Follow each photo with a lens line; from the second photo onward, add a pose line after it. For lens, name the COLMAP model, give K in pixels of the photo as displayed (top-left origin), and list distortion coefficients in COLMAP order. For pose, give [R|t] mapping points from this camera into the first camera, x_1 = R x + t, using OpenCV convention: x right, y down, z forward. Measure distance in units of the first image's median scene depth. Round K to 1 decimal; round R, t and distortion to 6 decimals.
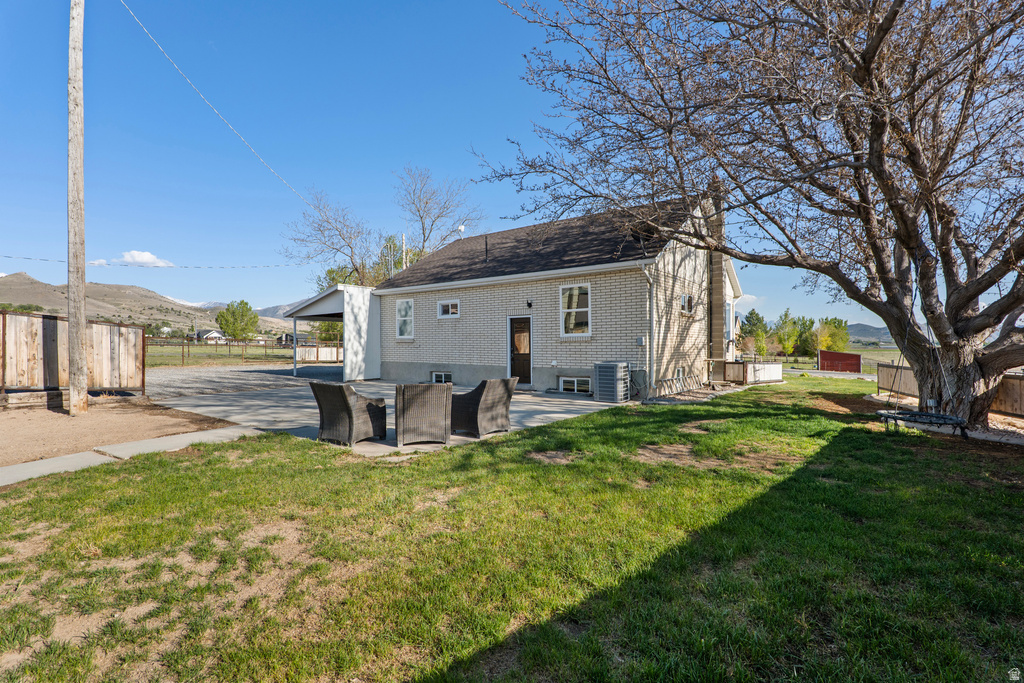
lens RADIAL K [[477.3, 0, 512.0], [0, 477.3, 341.5], [0, 0, 1]] dist [-0.001502, -0.000242]
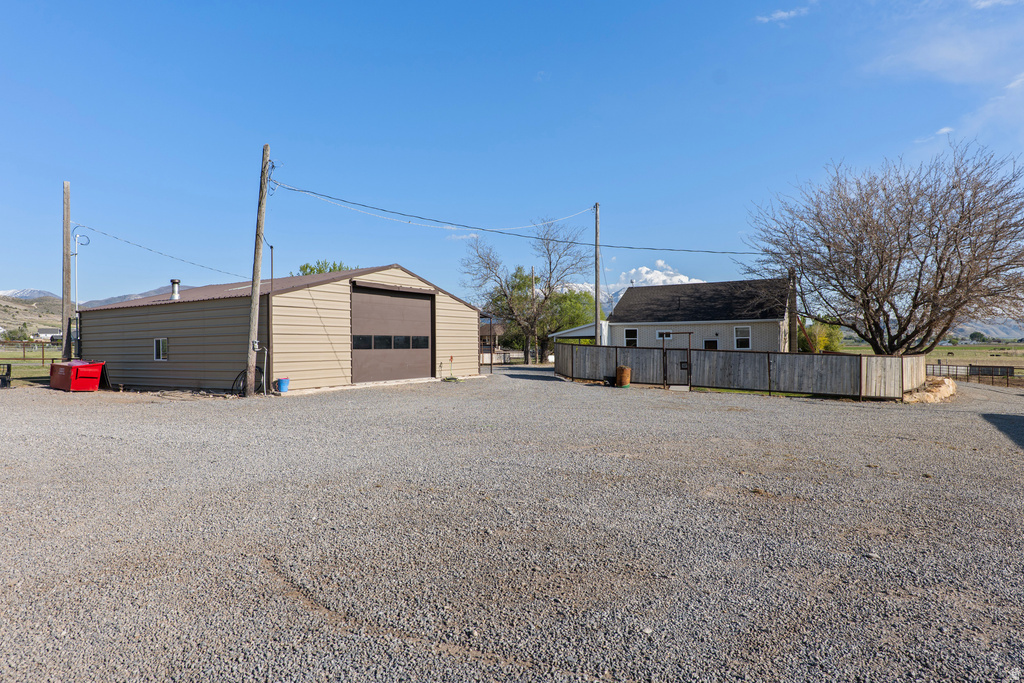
lens RADIAL K [[590.1, 0, 512.0], [0, 590.1, 341.5], [0, 0, 1]] dist [0.004781, 0.000805]
pose [[0.994146, -0.005038, 0.107927, -1.623341], [0.004725, 0.999984, 0.003158, -0.081571], [-0.107941, -0.002630, 0.994154, -2.136319]]
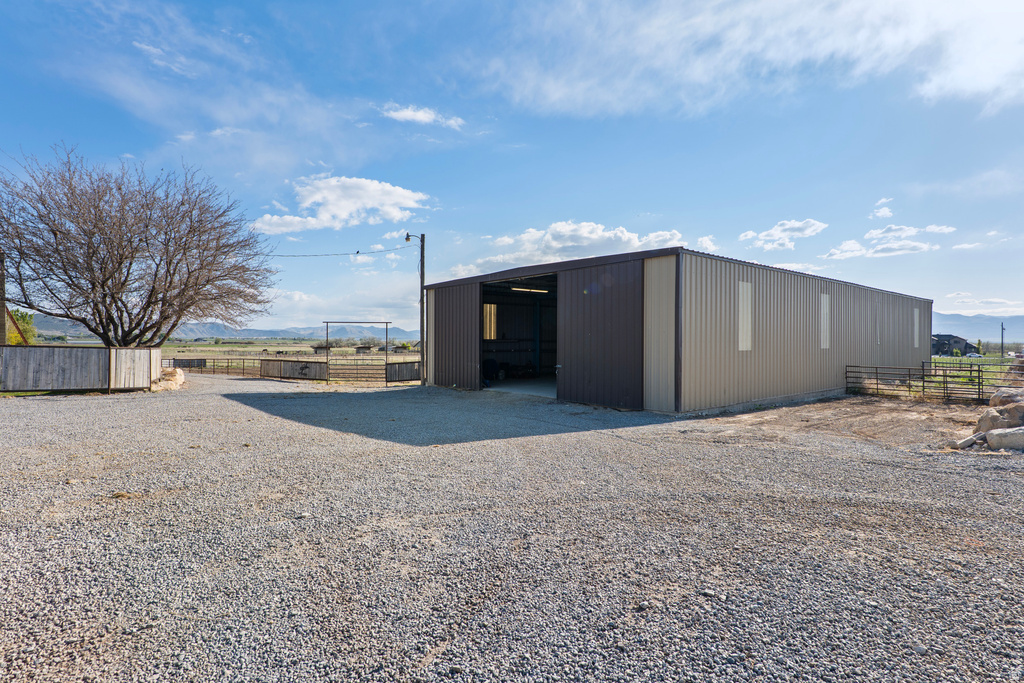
lens RADIAL K [[527.9, 0, 512.0], [0, 527.9, 341.5], [0, 0, 1]] dist [0.001307, 0.000356]
pose [[0.212221, 0.002015, 0.977220, -1.695684], [-0.011724, 0.999931, 0.000485, -0.058708], [-0.977151, -0.011560, 0.212230, -1.961868]]
